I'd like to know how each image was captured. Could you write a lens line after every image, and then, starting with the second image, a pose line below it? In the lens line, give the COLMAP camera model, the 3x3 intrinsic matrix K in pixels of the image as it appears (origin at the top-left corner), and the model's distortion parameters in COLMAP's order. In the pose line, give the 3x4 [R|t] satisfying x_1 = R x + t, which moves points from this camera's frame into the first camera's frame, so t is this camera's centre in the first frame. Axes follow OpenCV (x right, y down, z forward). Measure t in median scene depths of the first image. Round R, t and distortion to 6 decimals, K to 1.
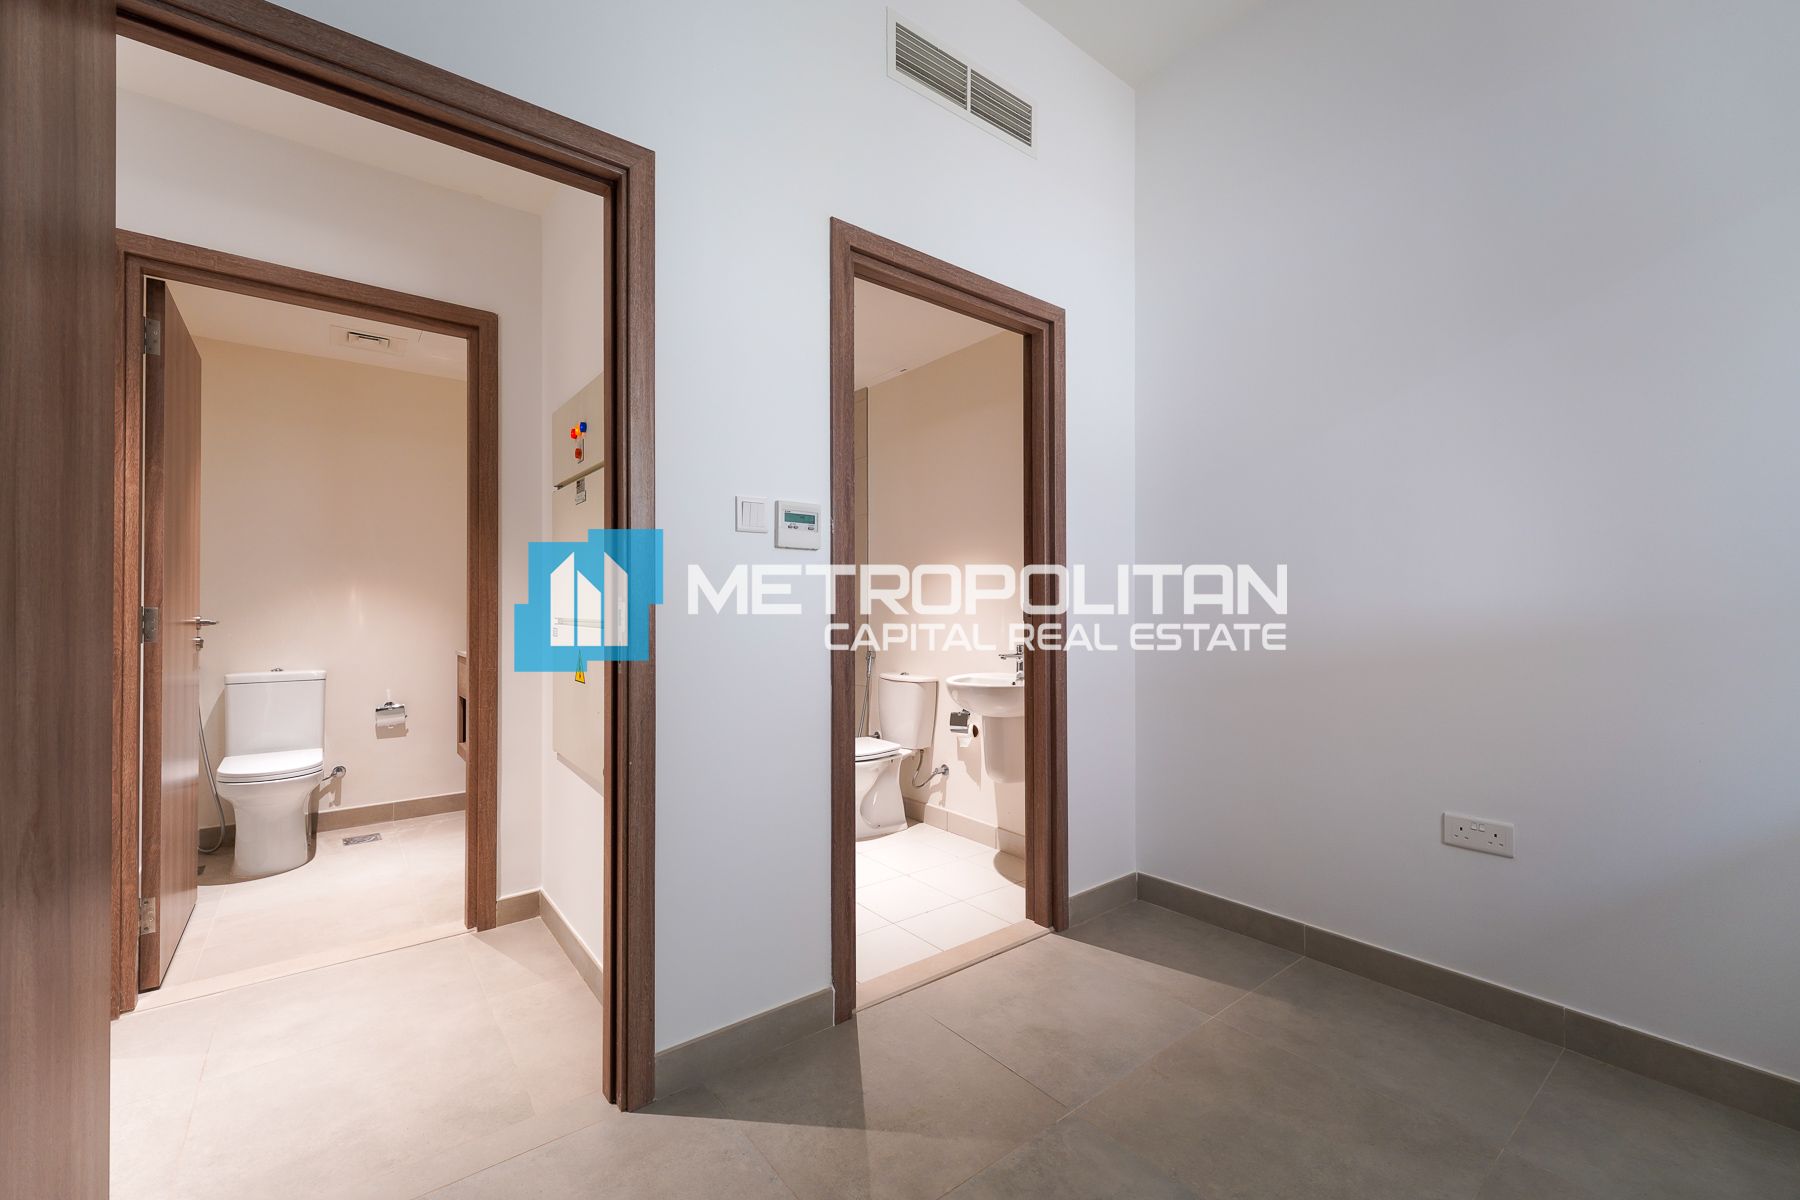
lens RADIAL K [[713.4, 0, 900.0], [0, 713.4, 600.0], [0, 0, 1]] dist [0.000607, 0.000100]
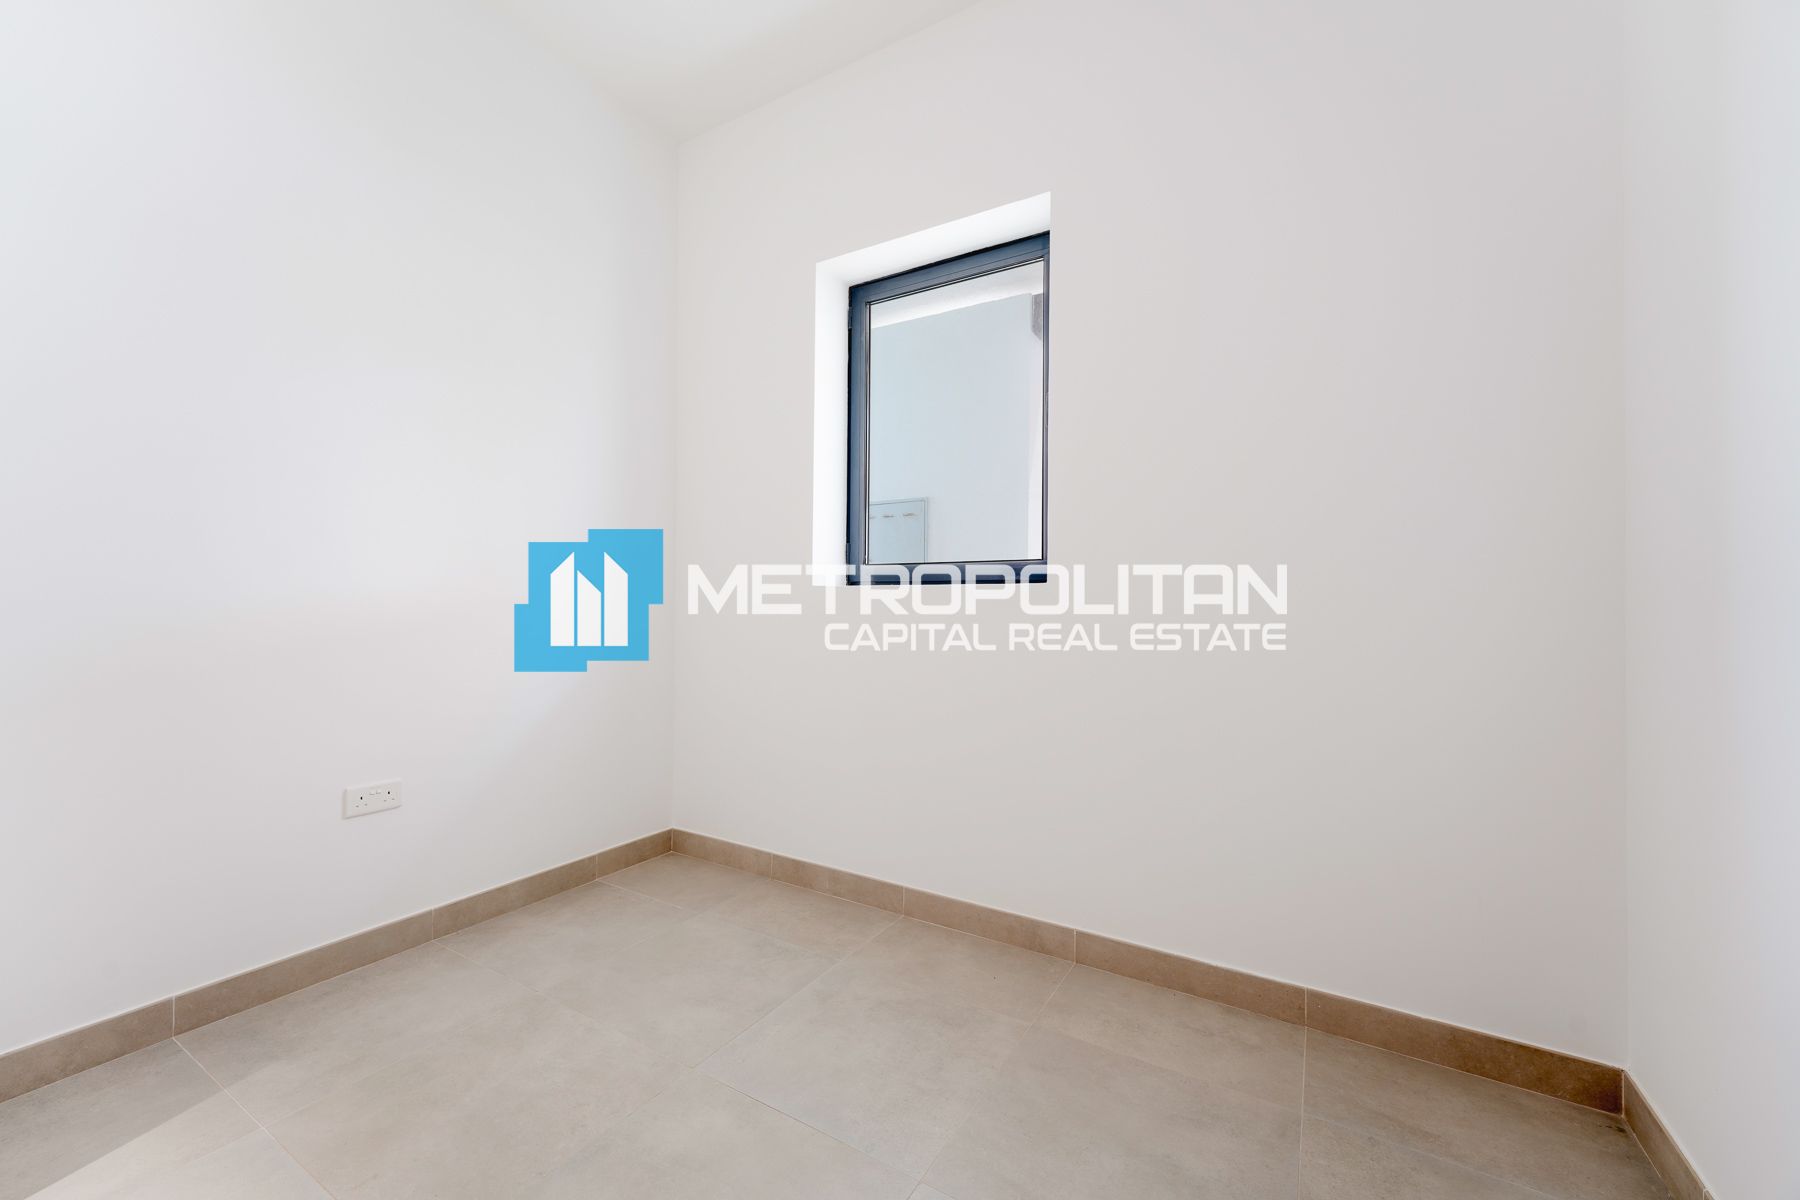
lens RADIAL K [[713.4, 0, 900.0], [0, 713.4, 600.0], [0, 0, 1]] dist [0.000607, 0.000100]
pose [[-0.349083, -0.002319, 0.937089, -0.514914], [-0.024100, 0.999688, -0.006504, 0.010371], [-0.936782, -0.024855, -0.349030, 0.642578]]
